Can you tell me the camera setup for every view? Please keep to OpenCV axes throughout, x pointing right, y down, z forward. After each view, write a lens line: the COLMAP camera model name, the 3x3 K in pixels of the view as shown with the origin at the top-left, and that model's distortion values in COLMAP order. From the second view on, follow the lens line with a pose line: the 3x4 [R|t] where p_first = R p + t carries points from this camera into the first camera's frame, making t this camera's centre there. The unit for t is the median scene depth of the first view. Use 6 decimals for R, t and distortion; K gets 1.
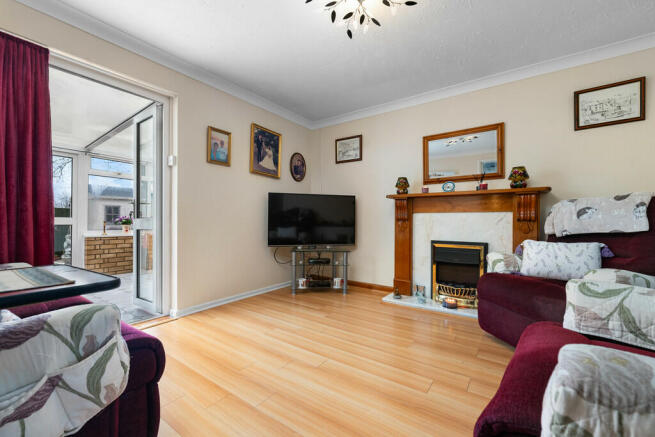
lens RADIAL K [[268.9, 0, 320.5], [0, 268.9, 220.5], [0, 0, 1]] dist [-0.000094, 0.000050]
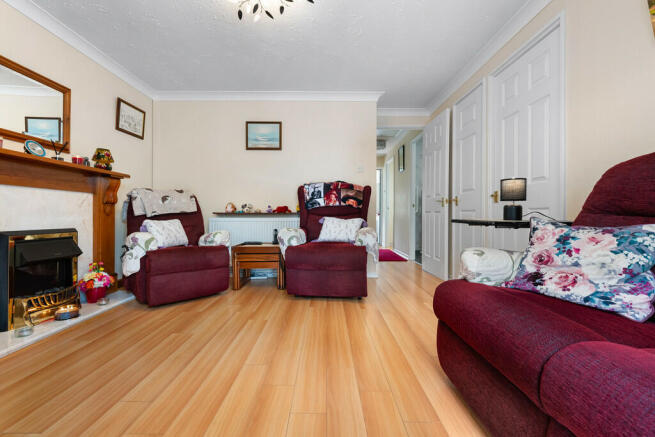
lens RADIAL K [[268.9, 0, 320.5], [0, 268.9, 220.5], [0, 0, 1]] dist [-0.000094, 0.000050]
pose [[-0.571092, -0.024233, 0.820528, -0.686983], [-0.005522, 0.999655, 0.025680, 0.043594], [-0.820867, 0.010134, -0.571029, 1.136269]]
